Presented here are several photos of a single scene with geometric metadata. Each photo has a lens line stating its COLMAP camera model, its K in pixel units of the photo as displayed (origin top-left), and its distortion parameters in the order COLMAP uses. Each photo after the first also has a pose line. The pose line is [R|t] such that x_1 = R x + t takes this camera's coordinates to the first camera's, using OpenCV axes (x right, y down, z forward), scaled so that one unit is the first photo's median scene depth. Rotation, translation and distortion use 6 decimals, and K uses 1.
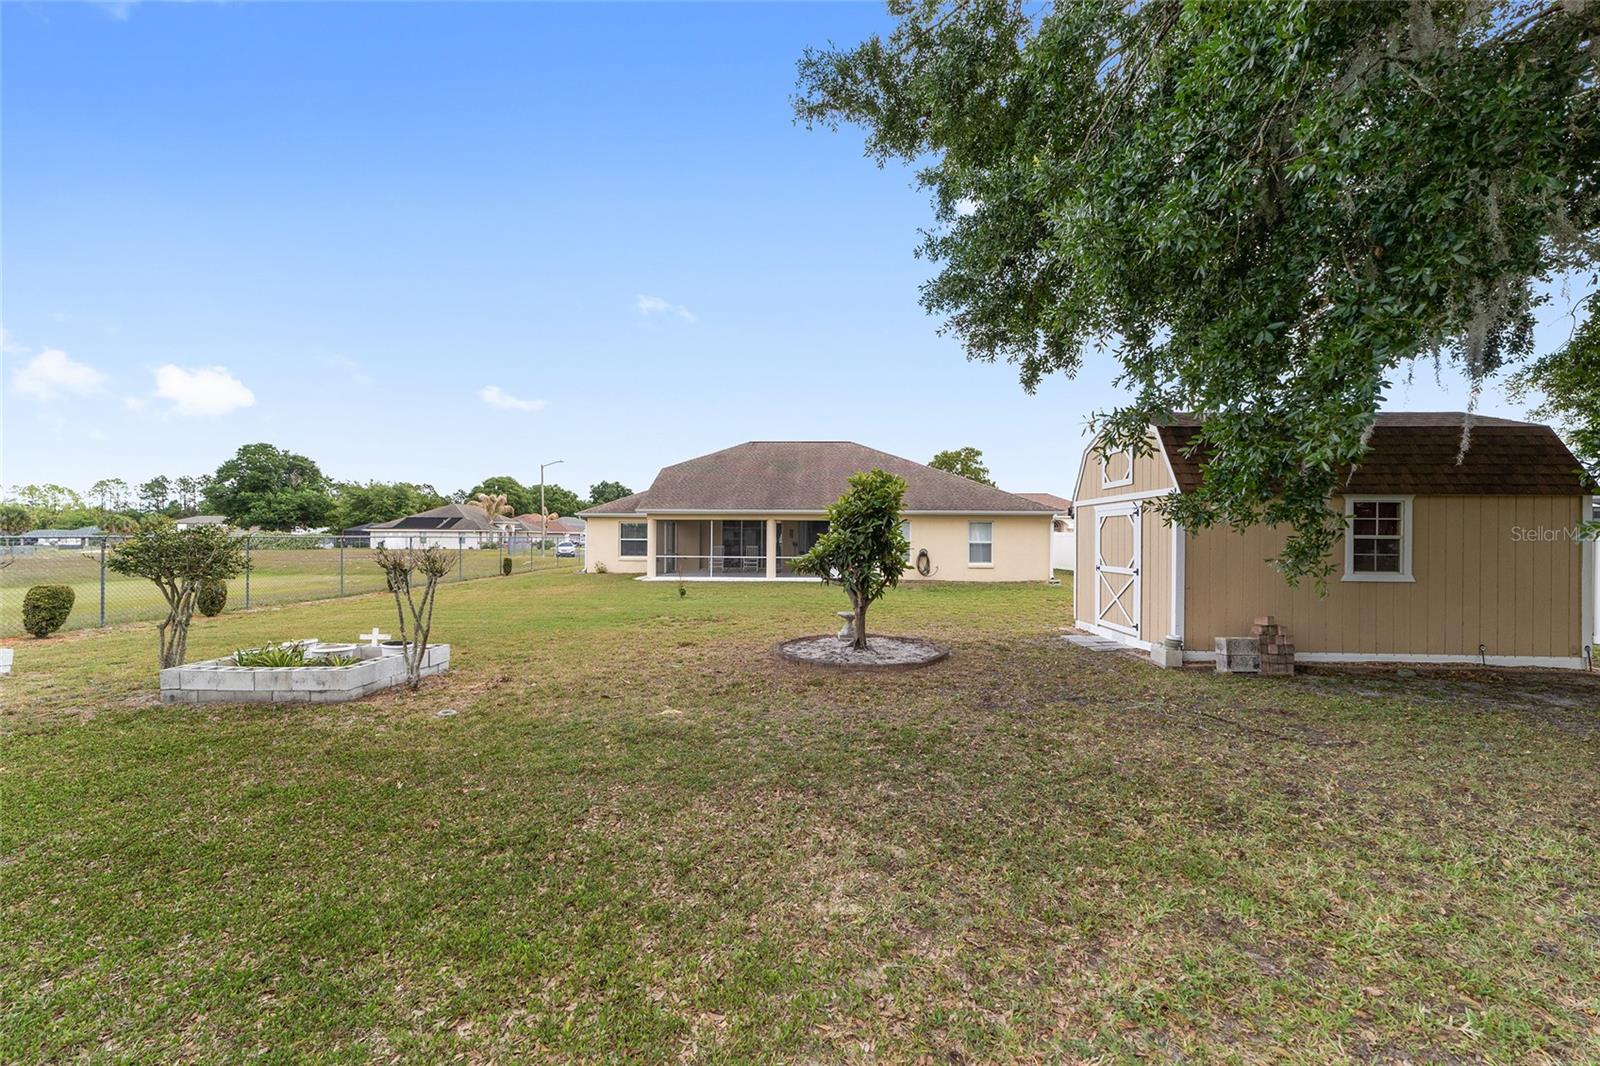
lens RADIAL K [[613.6, 0, 791.9], [0, 613.6, 535.3], [0, 0, 1]] dist [-0.018555, 0.010391]
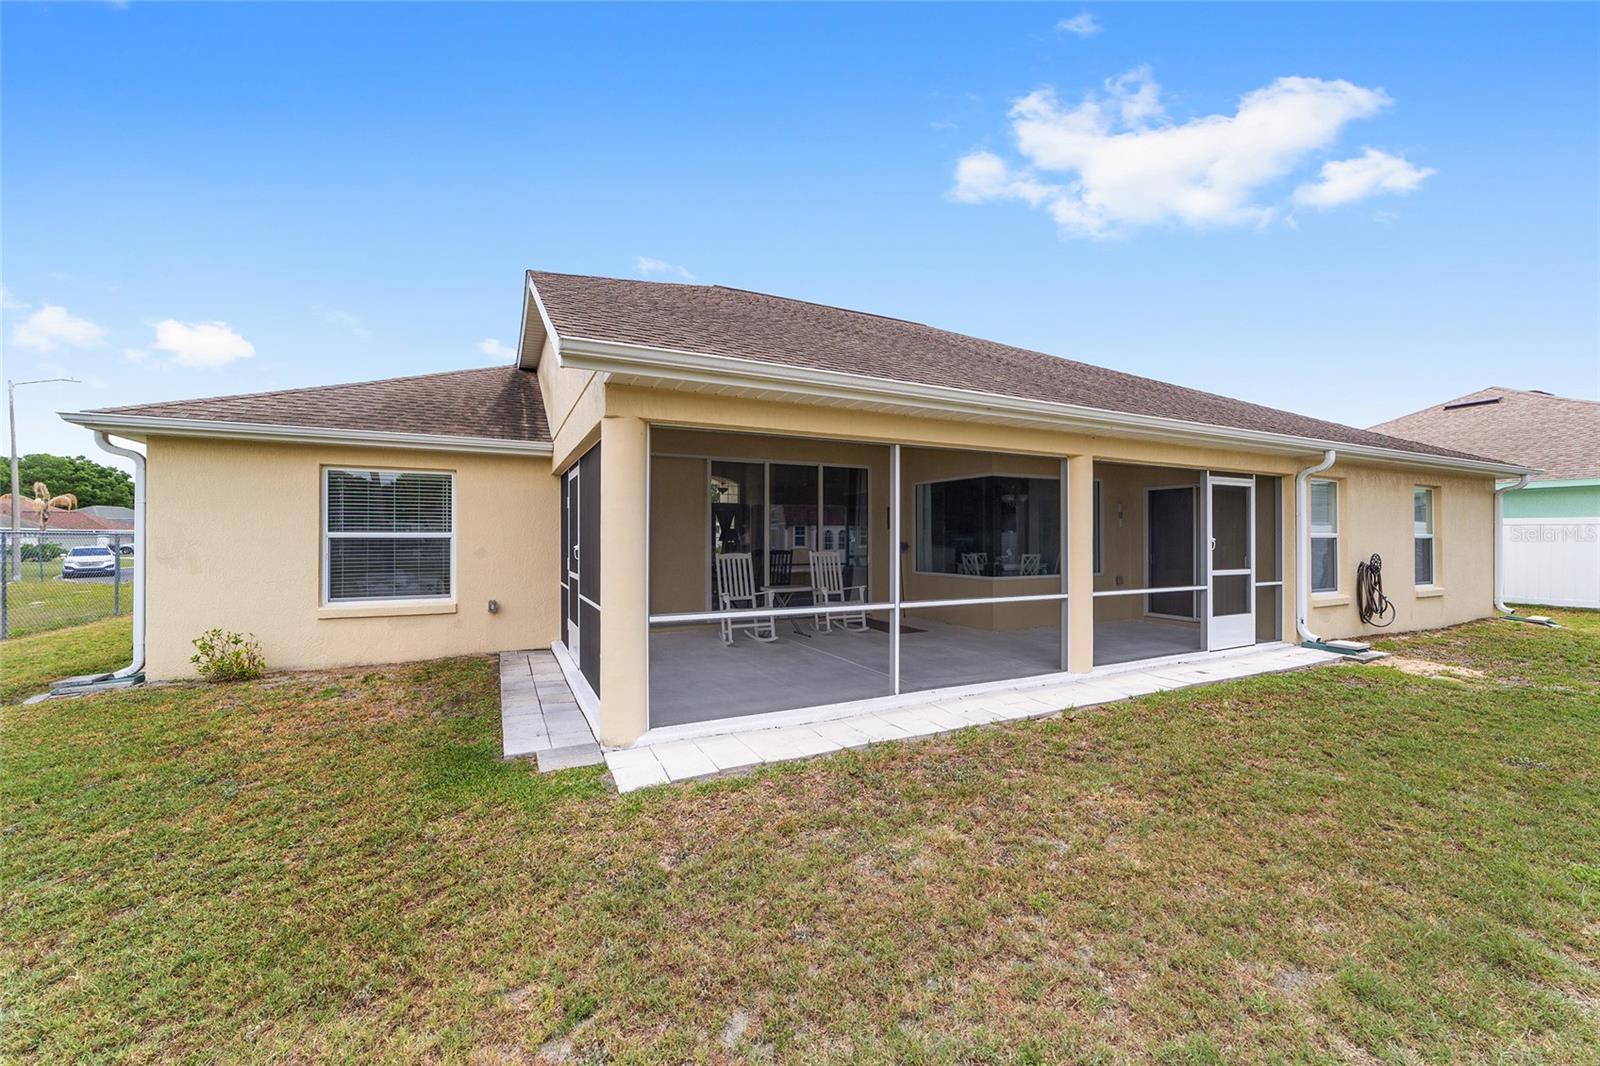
lens RADIAL K [[613.6, 0, 791.9], [0, 613.6, 535.3], [0, 0, 1]] dist [-0.018555, 0.010391]
pose [[0.882840, -0.003140, 0.469664, -0.227580], [0.003403, 0.999994, 0.000289, 0.007530], [-0.469662, 0.001344, 0.882845, 0.686748]]
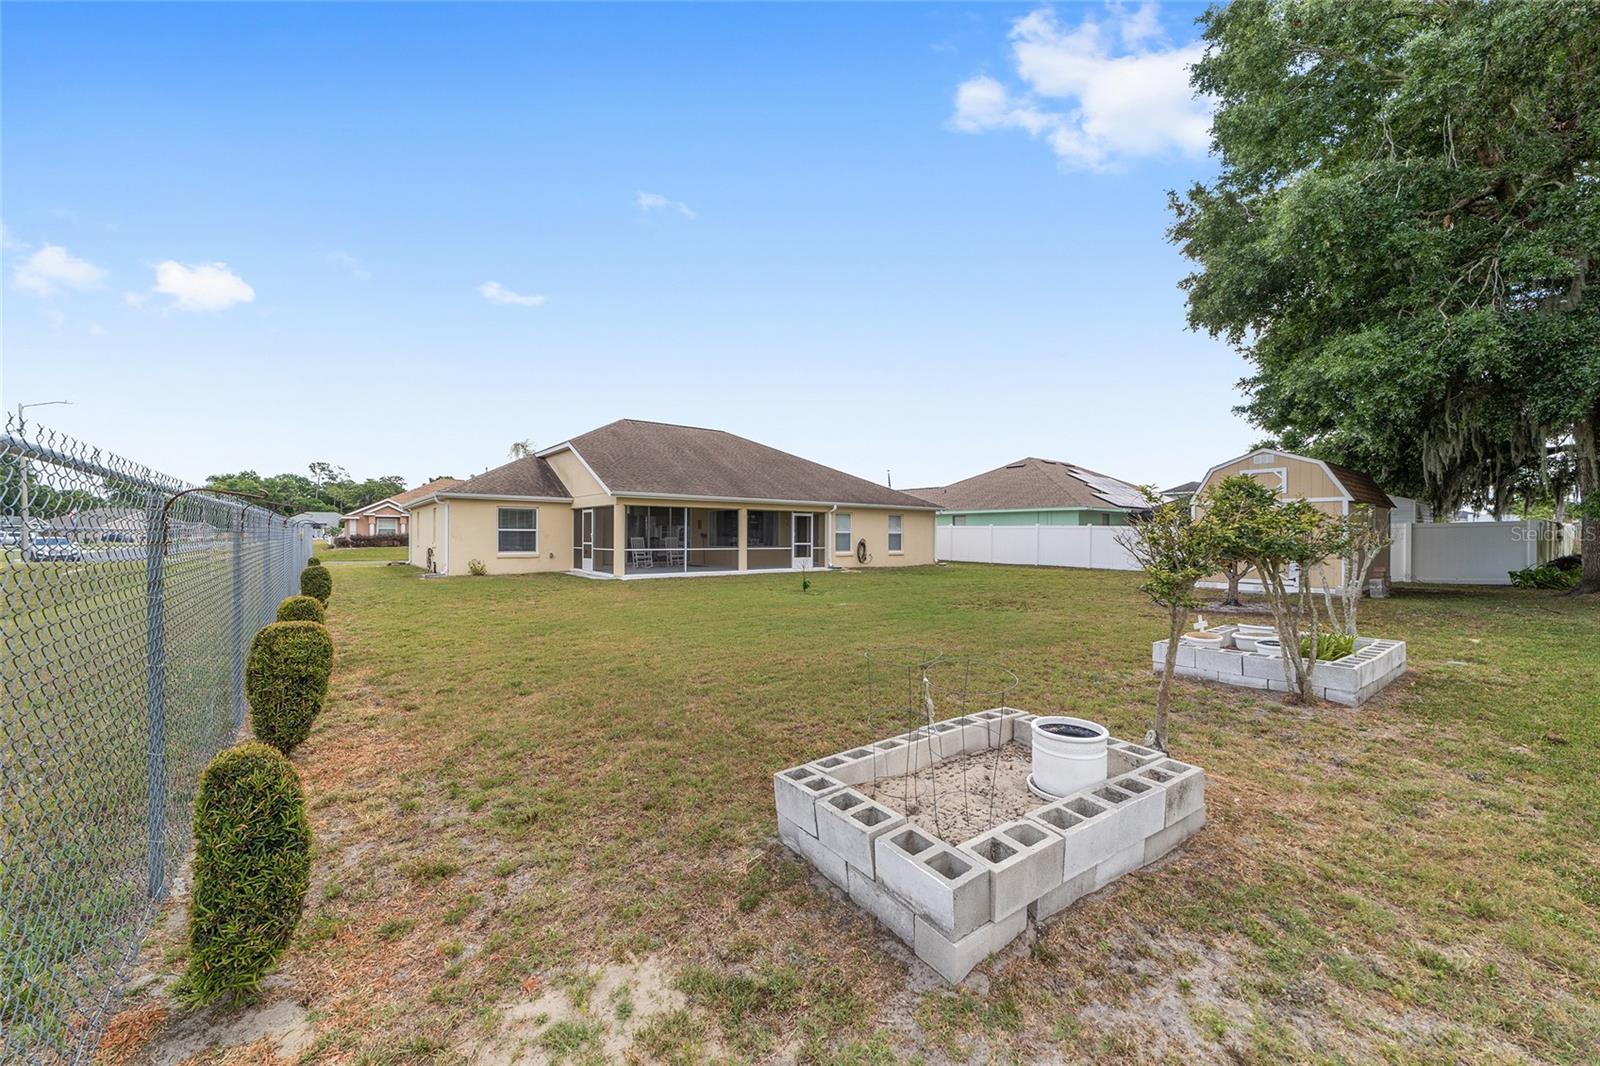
lens RADIAL K [[613.6, 0, 791.9], [0, 613.6, 535.3], [0, 0, 1]] dist [-0.018555, 0.010391]
pose [[0.768410, -0.001276, 0.639957, -0.483259], [-0.003208, 0.999978, 0.005845, 0.008070], [-0.639950, -0.006544, 0.768389, 0.191790]]
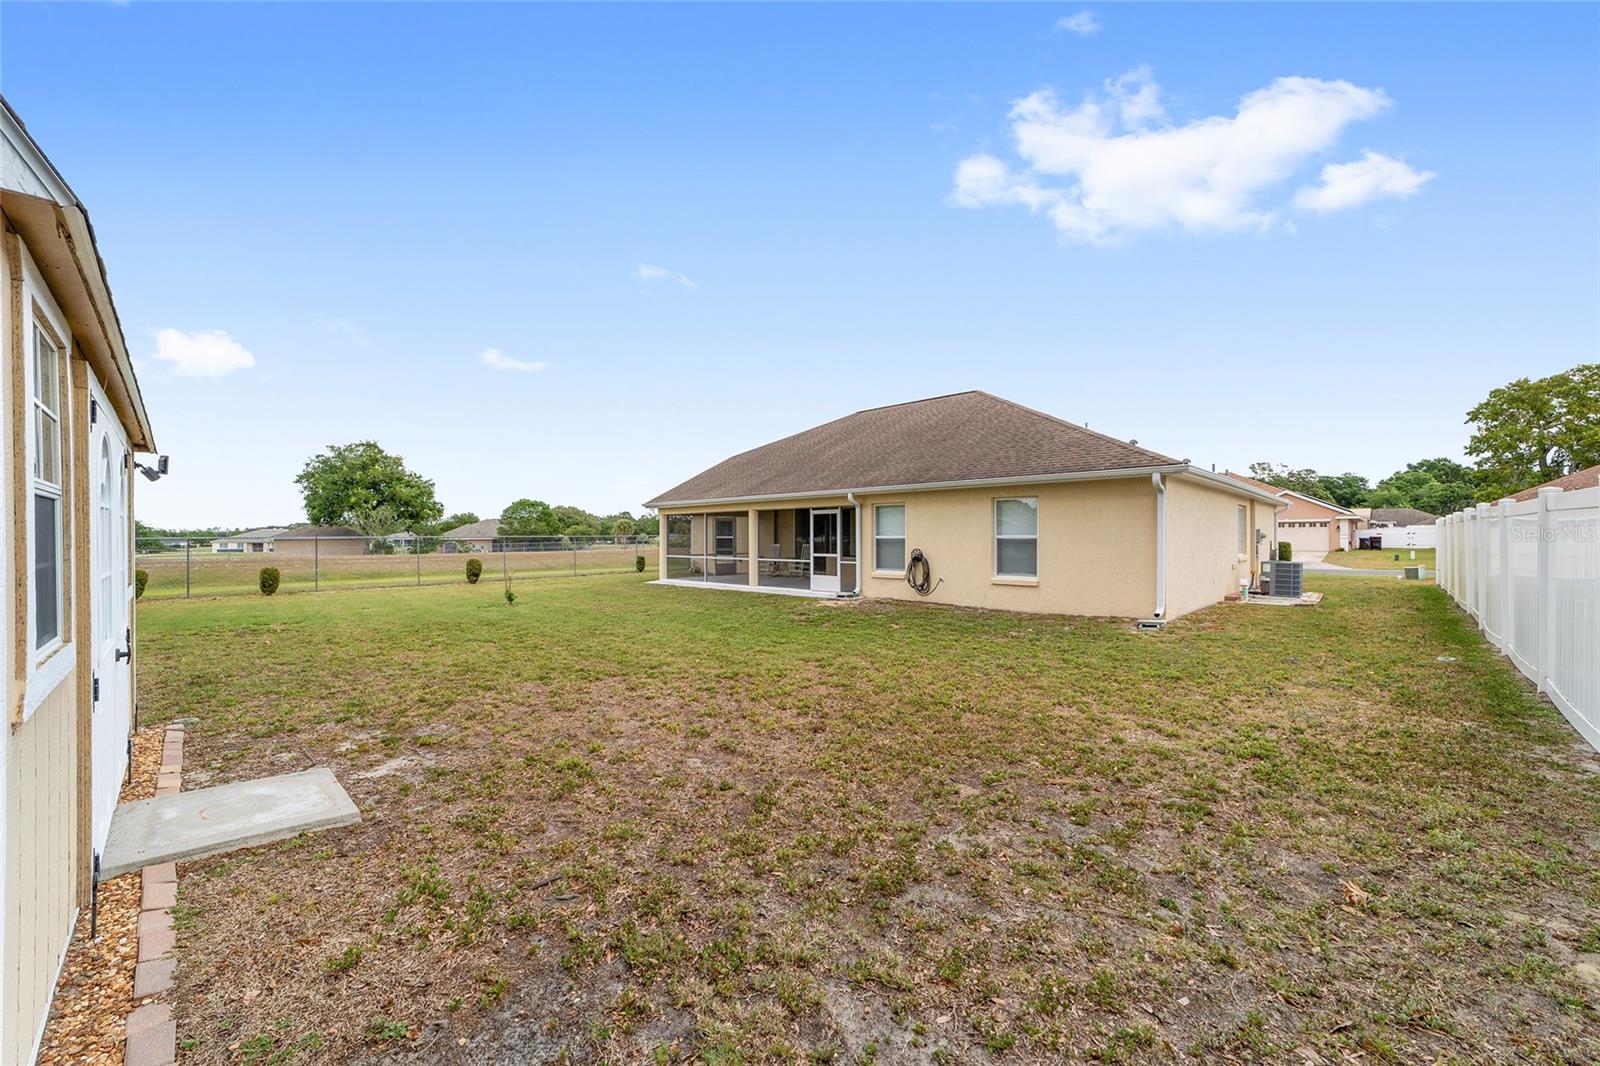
lens RADIAL K [[613.6, 0, 791.9], [0, 613.6, 535.3], [0, 0, 1]] dist [-0.018555, 0.010391]
pose [[0.741090, -0.010138, -0.671329, 0.429358], [0.014200, 0.999899, 0.000576, 0.005598], [0.671256, -0.009959, 0.741159, 0.391793]]
